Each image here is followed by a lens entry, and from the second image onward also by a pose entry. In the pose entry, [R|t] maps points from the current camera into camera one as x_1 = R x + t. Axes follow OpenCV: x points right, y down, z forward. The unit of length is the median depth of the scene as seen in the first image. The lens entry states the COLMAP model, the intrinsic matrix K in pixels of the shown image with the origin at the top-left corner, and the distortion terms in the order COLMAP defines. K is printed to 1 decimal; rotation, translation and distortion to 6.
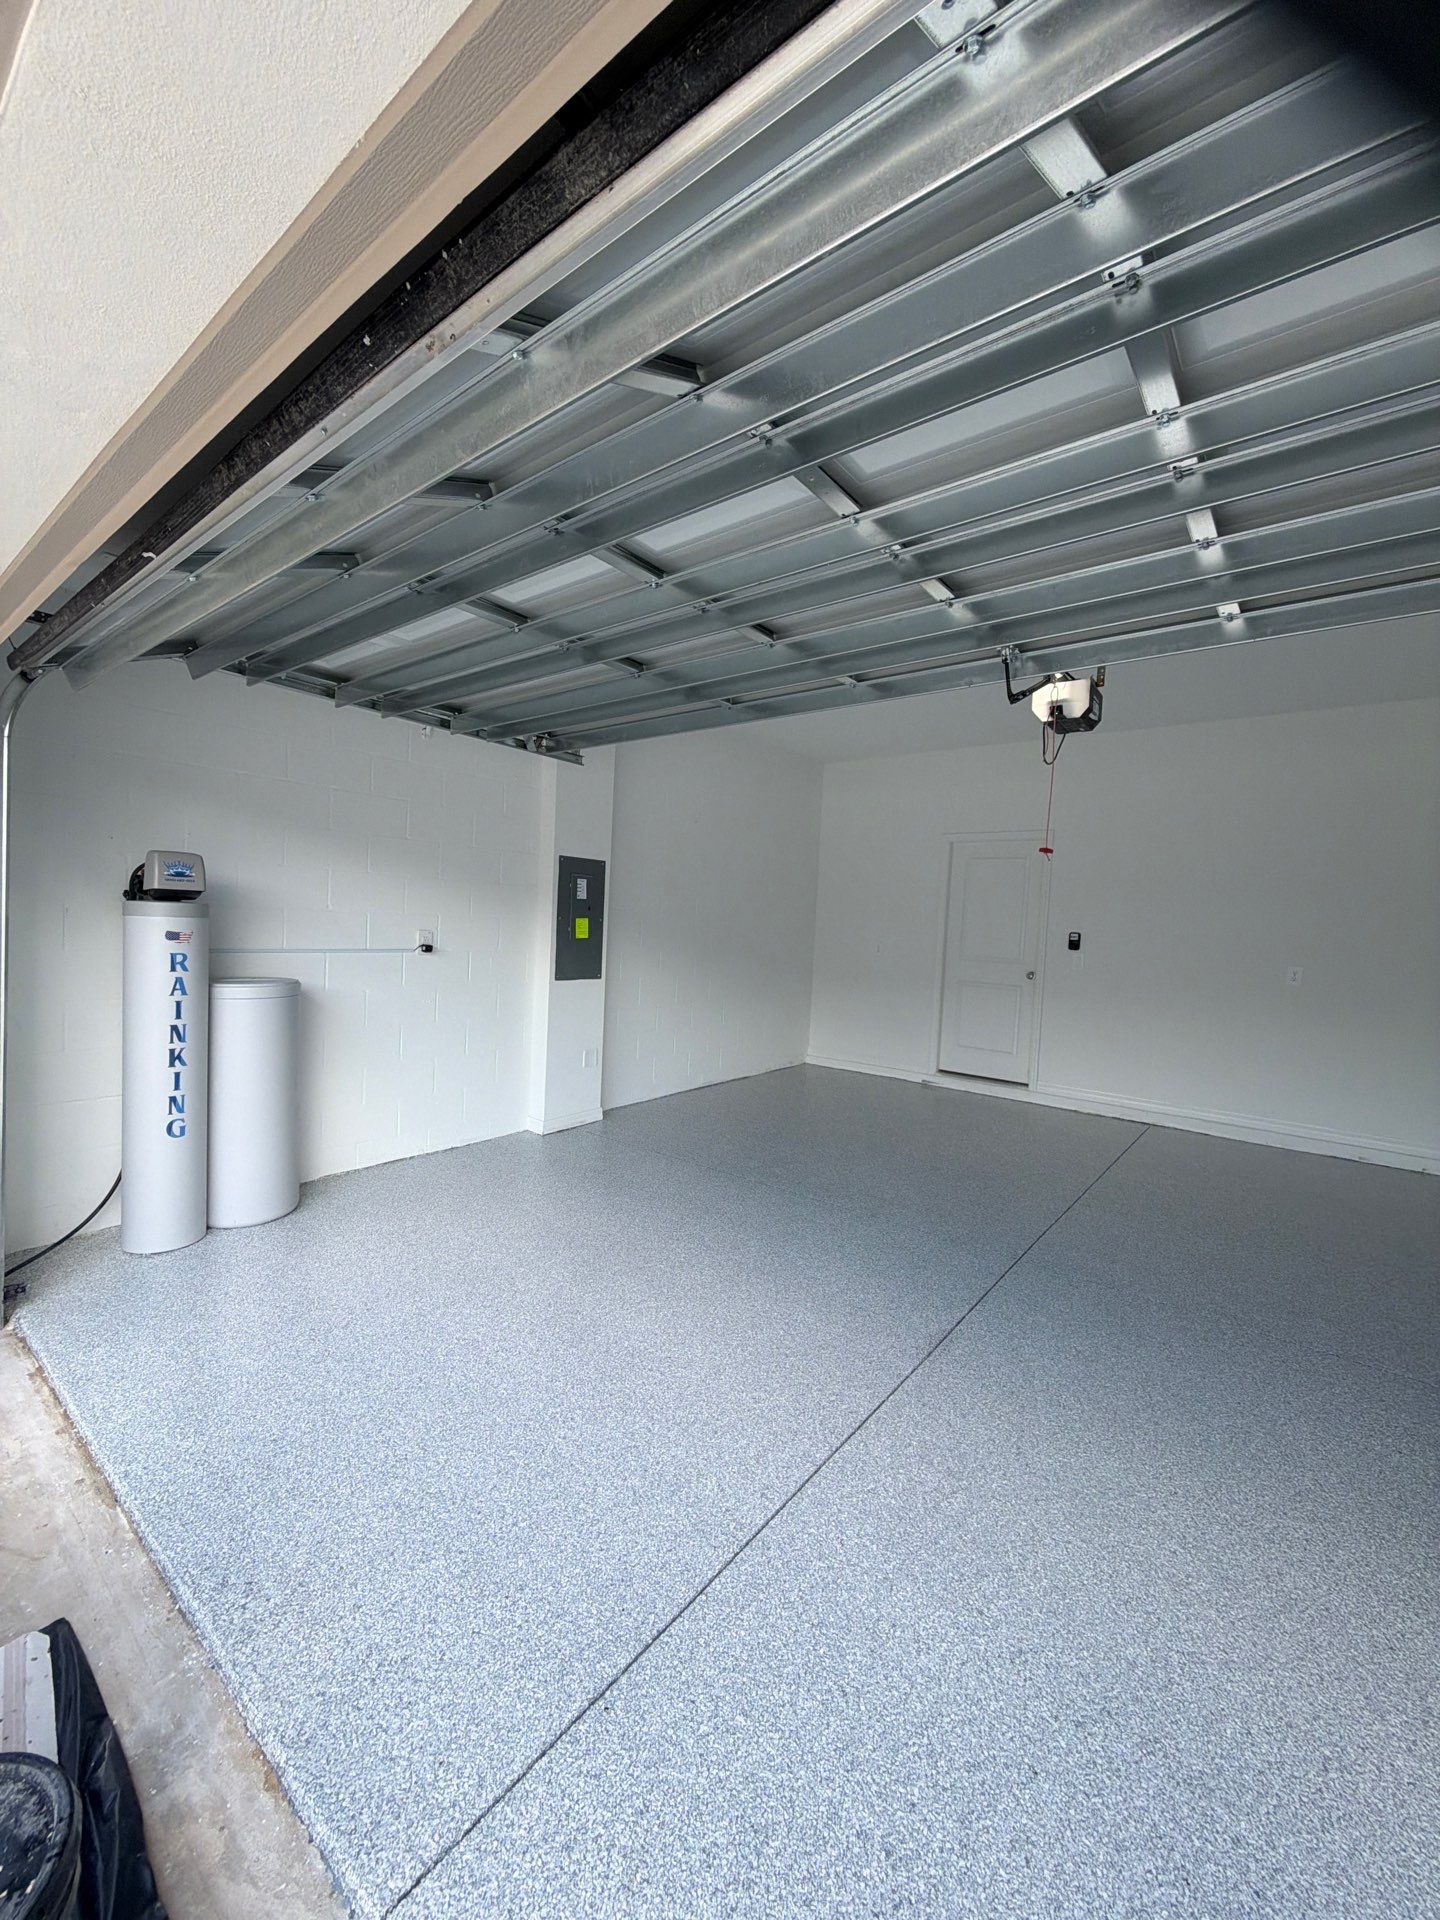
lens RADIAL K [[761.3, 0, 720.0], [0, 761.3, 957.0], [0, 0, 1]] dist [-0.001066, 0.000680]
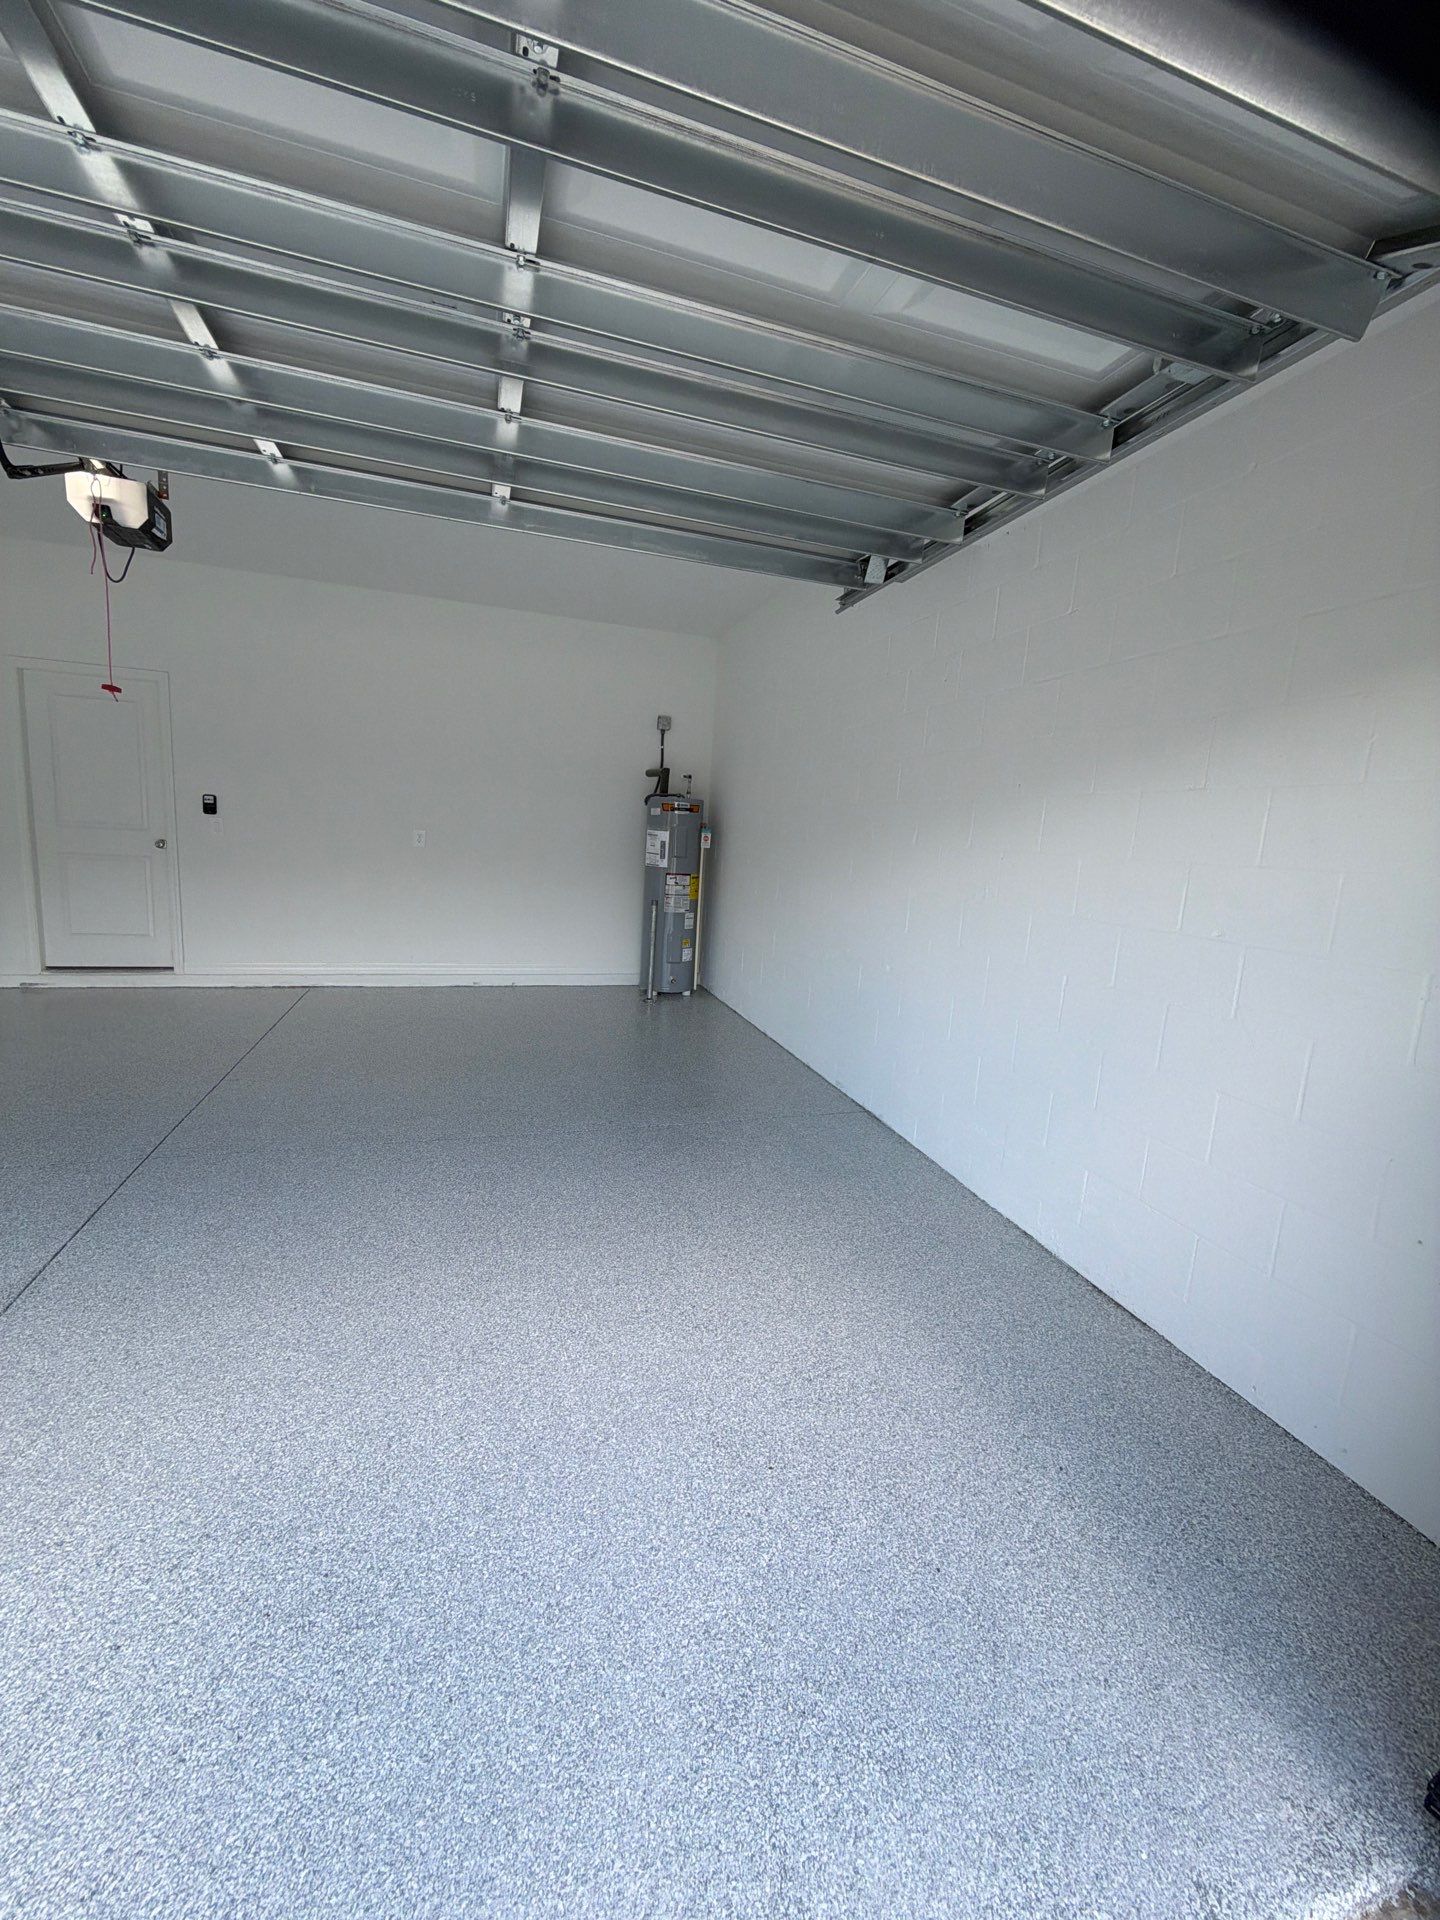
lens RADIAL K [[763.4, 0, 720.1], [0, 763.4, 956.3], [0, 0, 1]] dist [-0.000236, 0.000264]
pose [[0.557470, -0.144568, 0.817513, 0.117978], [0.004419, 0.985224, 0.171212, 0.016436], [-0.830185, -0.091833, 0.549872, -0.075491]]
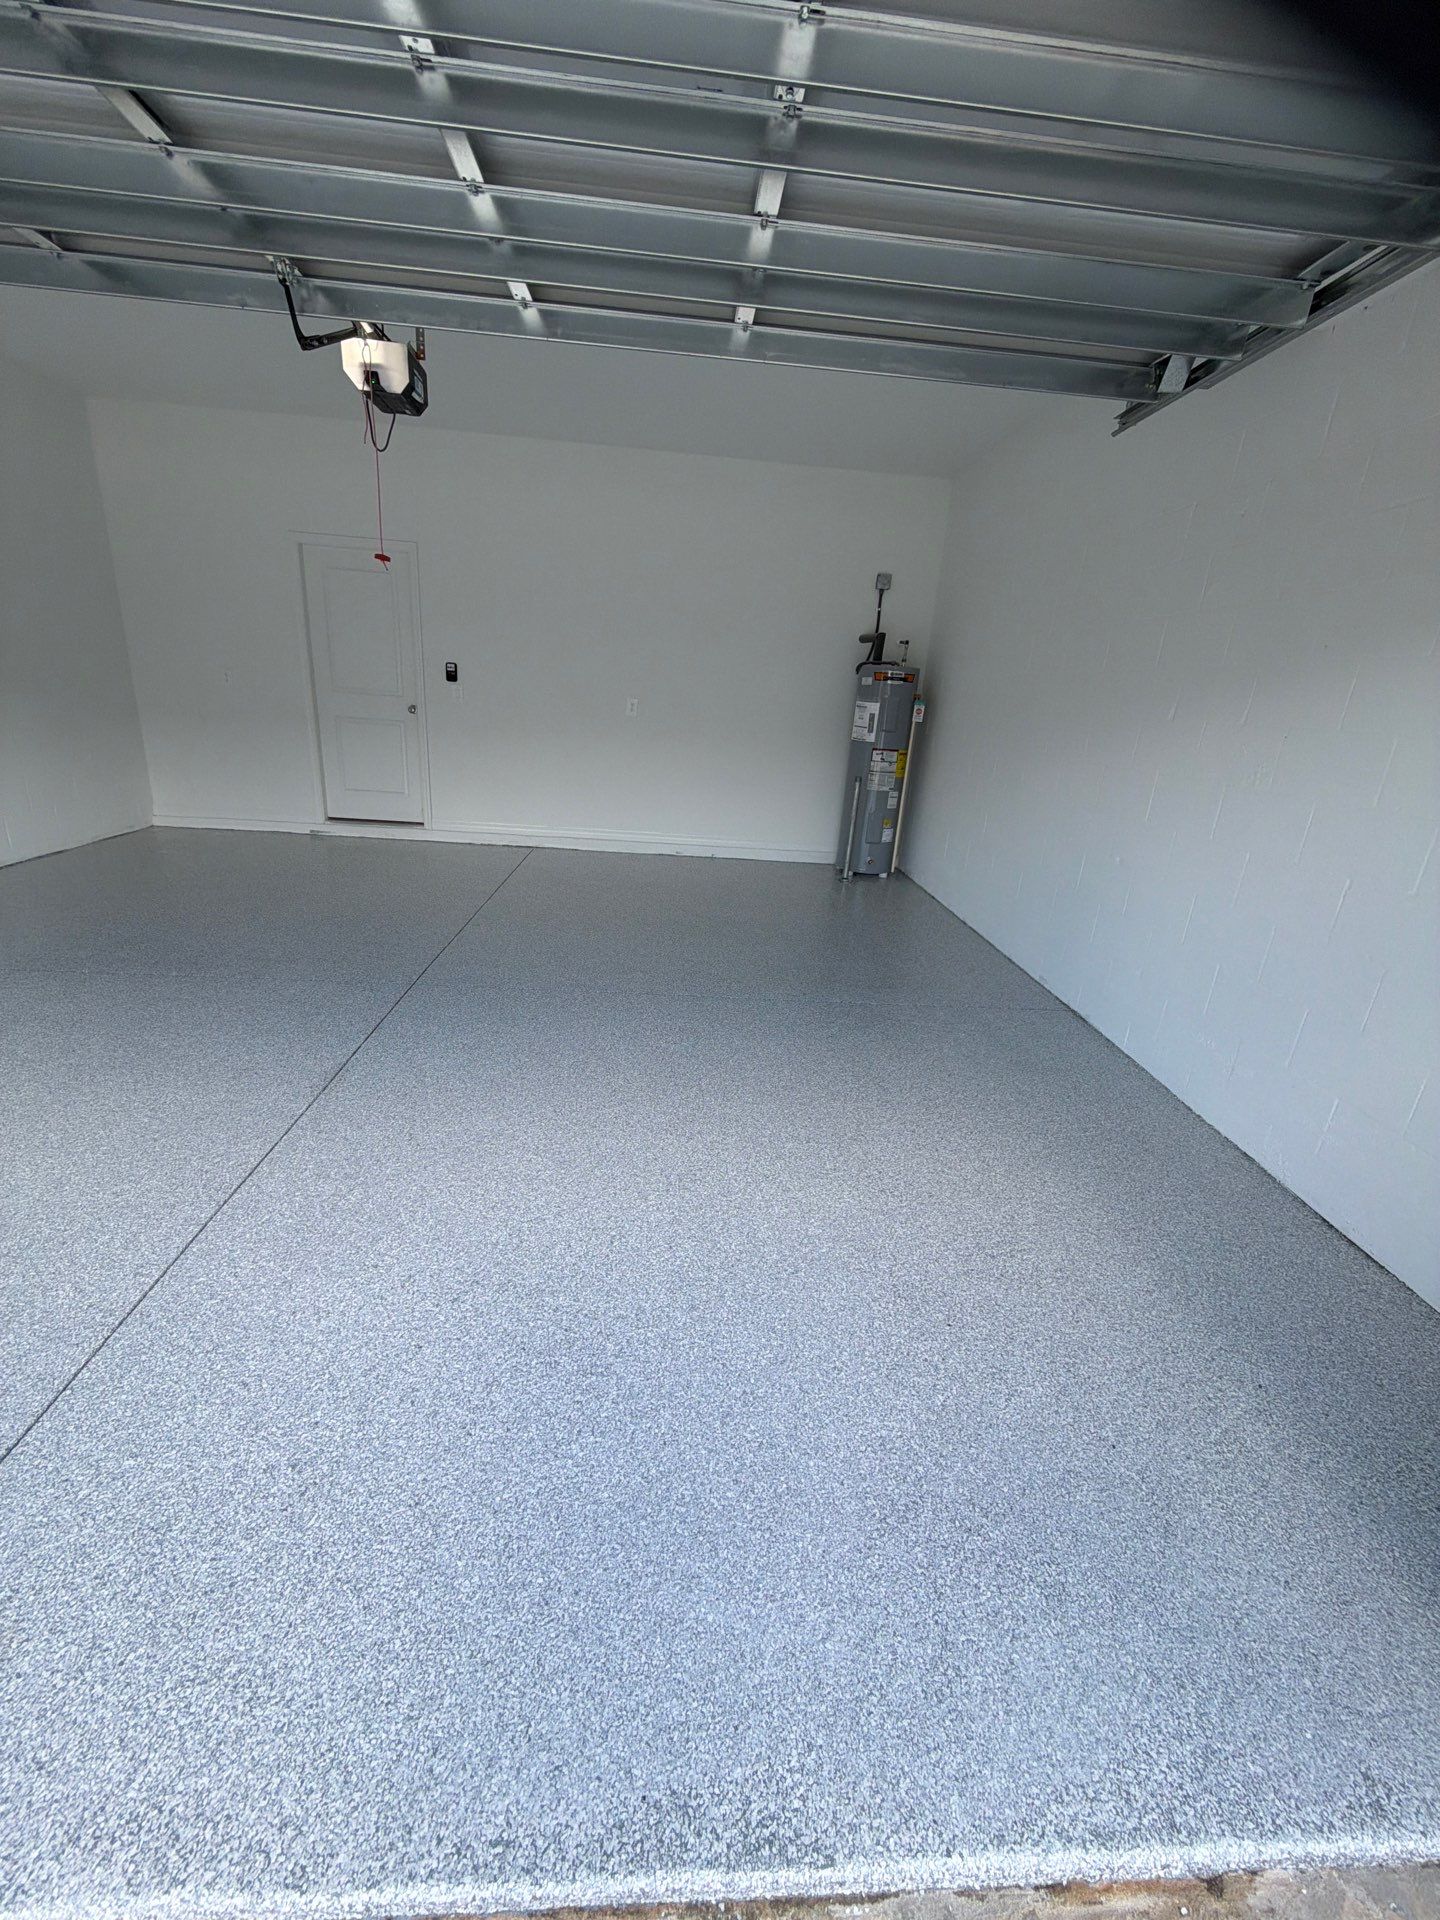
lens RADIAL K [[763.6, 0, 720.1], [0, 763.6, 956.6], [0, 0, 1]] dist [0.000300, 0.000224]
pose [[0.746187, -0.211907, 0.631111, 0.083524], [-0.004125, 0.946499, 0.322681, 0.026383], [-0.665724, -0.243383, 0.705391, -0.053592]]
